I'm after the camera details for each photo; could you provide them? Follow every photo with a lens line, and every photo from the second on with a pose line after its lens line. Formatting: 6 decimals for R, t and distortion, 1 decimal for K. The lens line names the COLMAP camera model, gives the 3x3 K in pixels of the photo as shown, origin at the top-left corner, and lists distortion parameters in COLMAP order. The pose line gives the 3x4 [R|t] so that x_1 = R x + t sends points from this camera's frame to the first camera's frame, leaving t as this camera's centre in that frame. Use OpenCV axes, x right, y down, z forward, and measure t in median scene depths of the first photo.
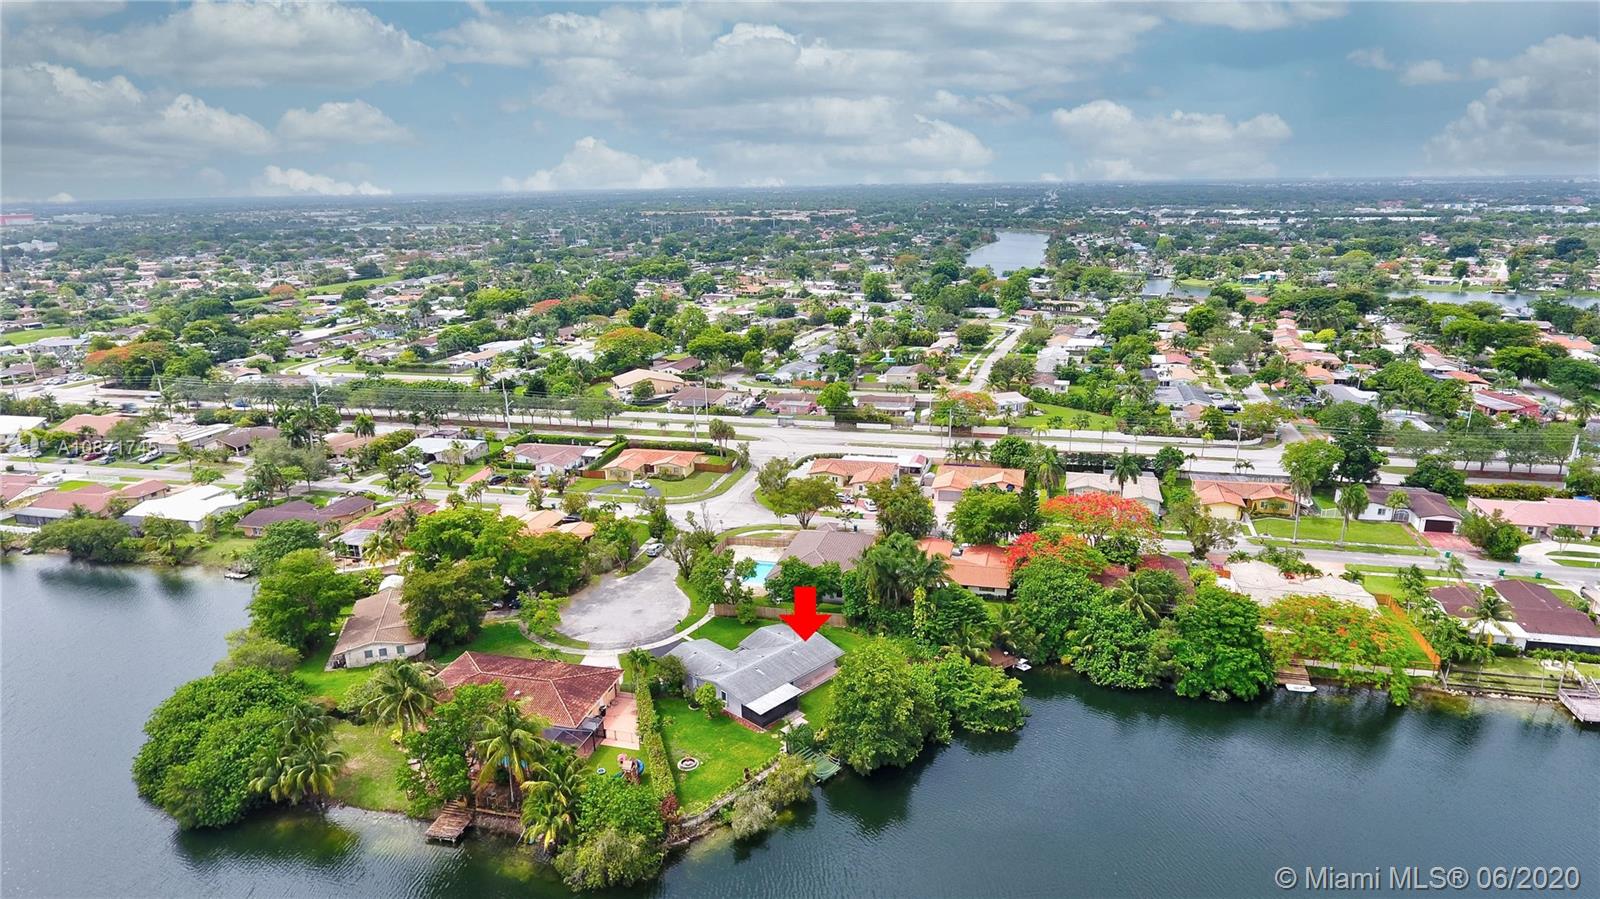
lens RADIAL K [[948.6, 0, 823.4], [0, 948.6, 449.0], [0, 0, 1]] dist [-0.004271, 0.000018]
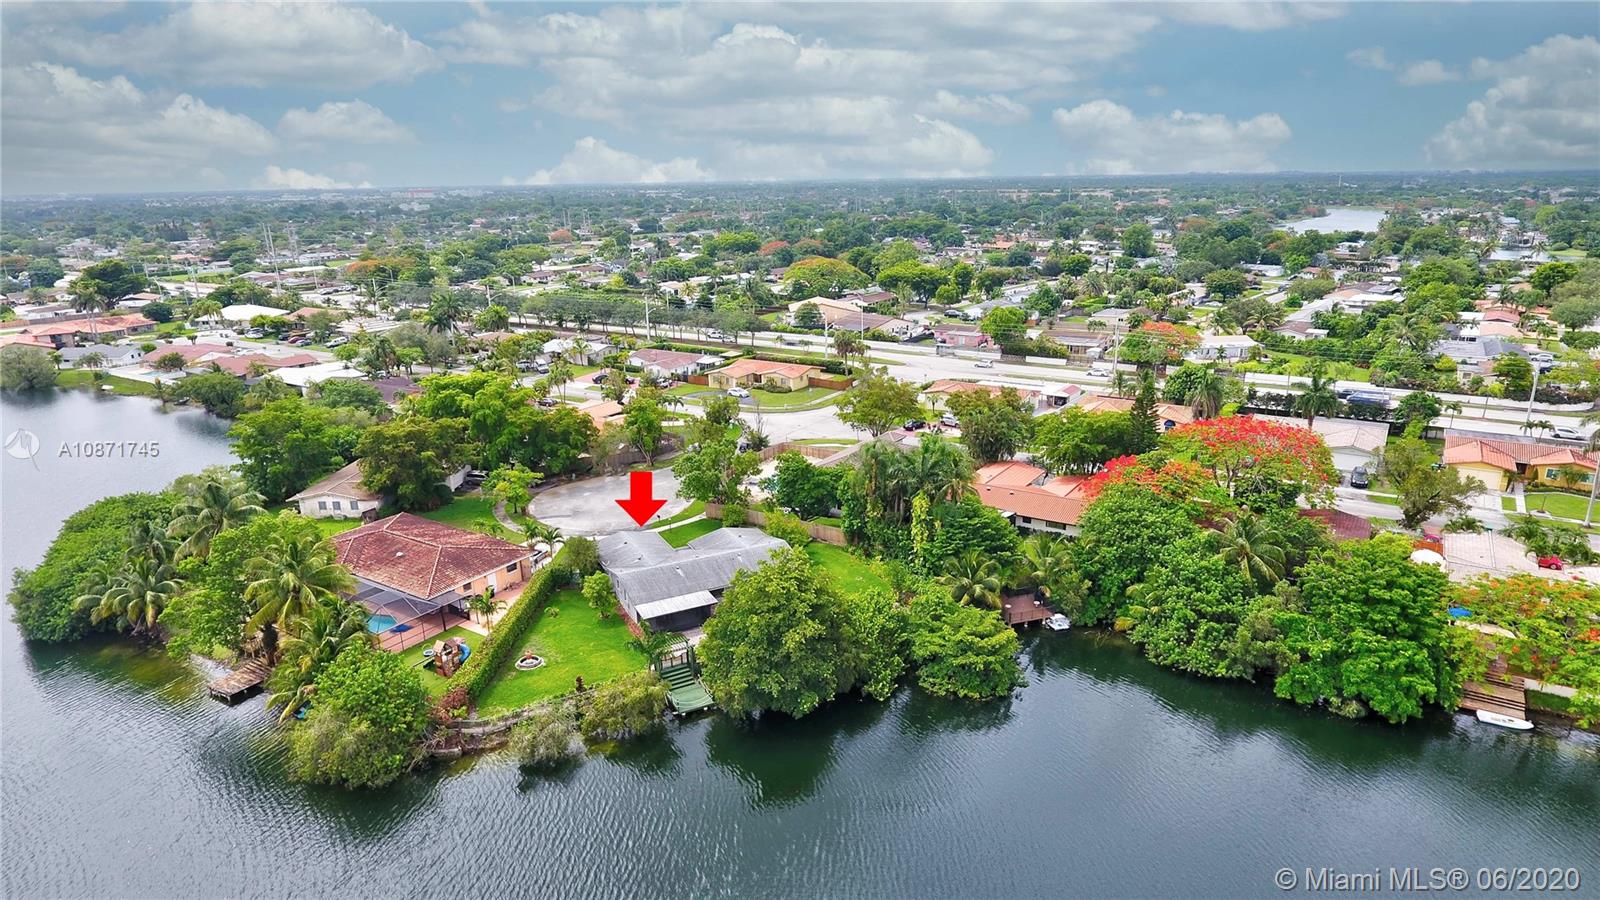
lens RADIAL K [[948.6, 0, 823.4], [0, 948.6, 449.5], [0, 0, 1]] dist [-0.004271, 0.000018]
pose [[0.947351, 0.089594, -0.307407, 0.251930], [-0.087010, 0.995962, 0.022131, 0.100740], [0.308148, 0.005781, 0.951321, 0.280994]]
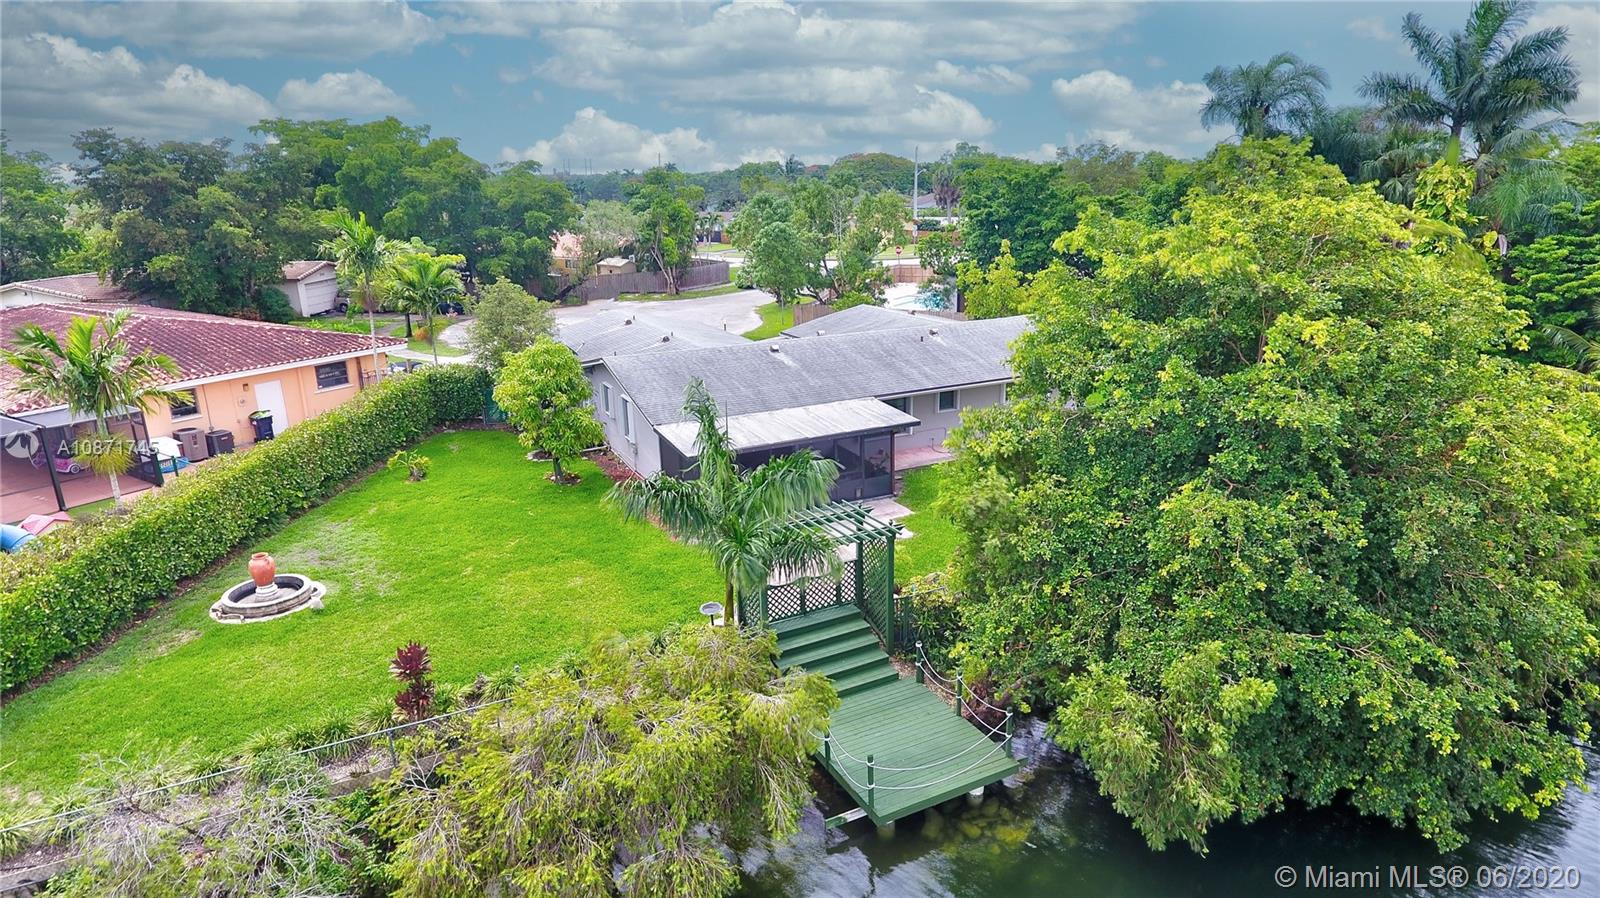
lens RADIAL K [[943.3, 0, 822.5], [0, 943.3, 455.1], [0, 0, 1]] dist [-0.004842, -0.000367]
pose [[0.945271, 0.096131, -0.311802, 0.026851], [-0.090540, 0.995366, 0.032395, 0.234523], [0.313472, -0.002391, 0.949595, 0.697446]]
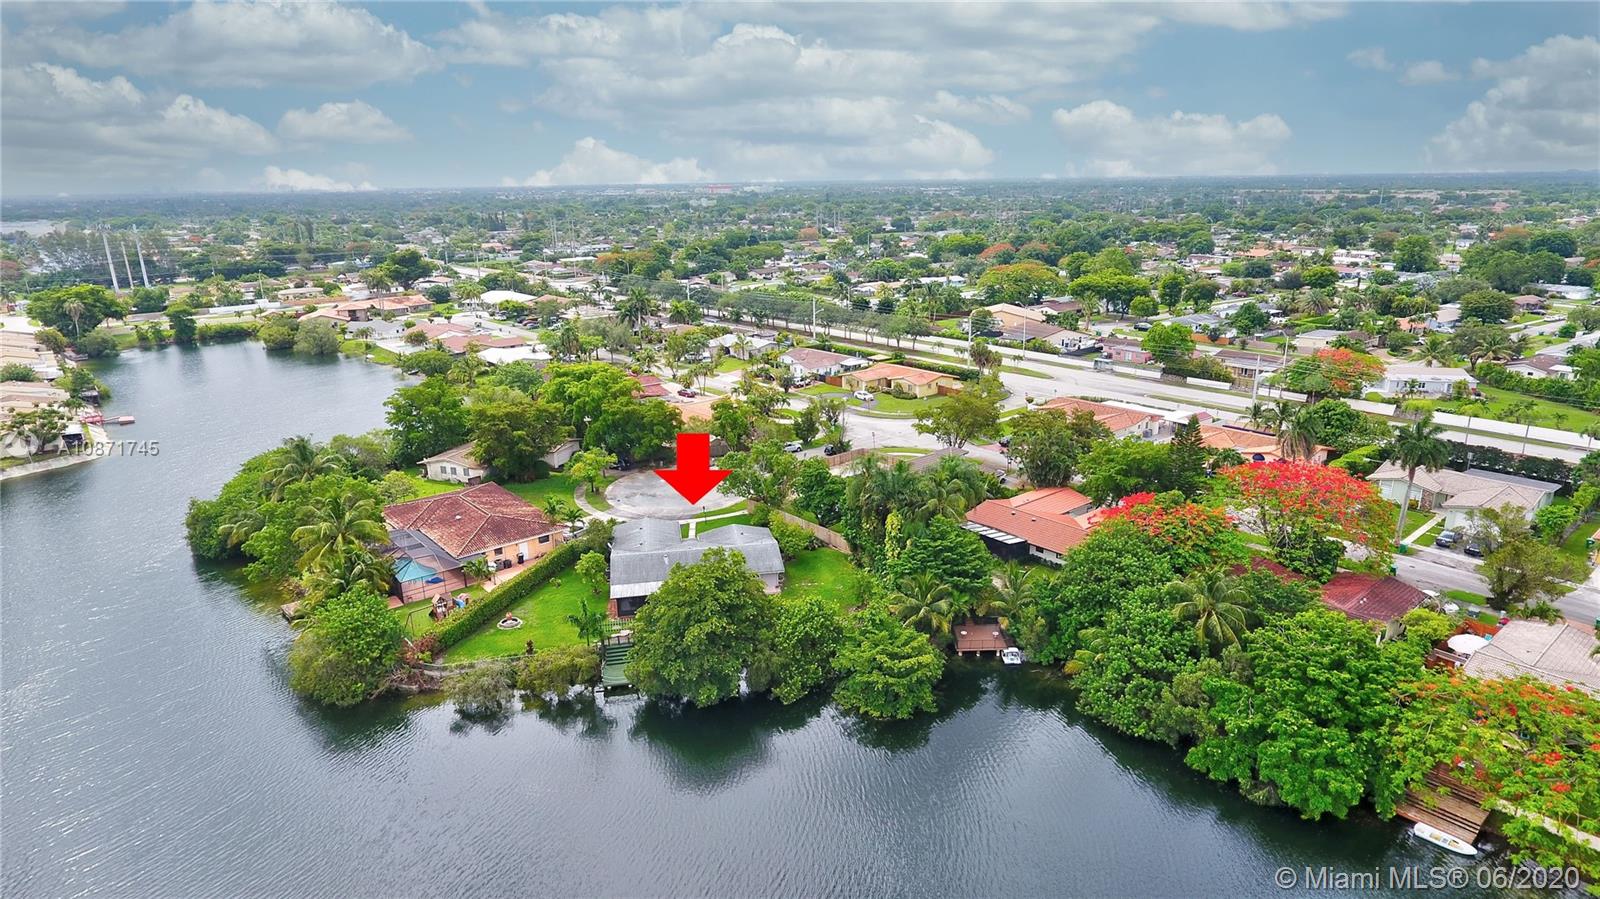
lens RADIAL K [[948.6, 0, 823.4], [0, 948.6, 449.0], [0, 0, 1]] dist [-0.004271, 0.000018]
pose [[0.812710, 0.164676, -0.558914, 0.460235], [-0.158403, 0.985547, 0.060045, 0.061683], [0.560724, 0.039734, 0.827049, 0.356471]]
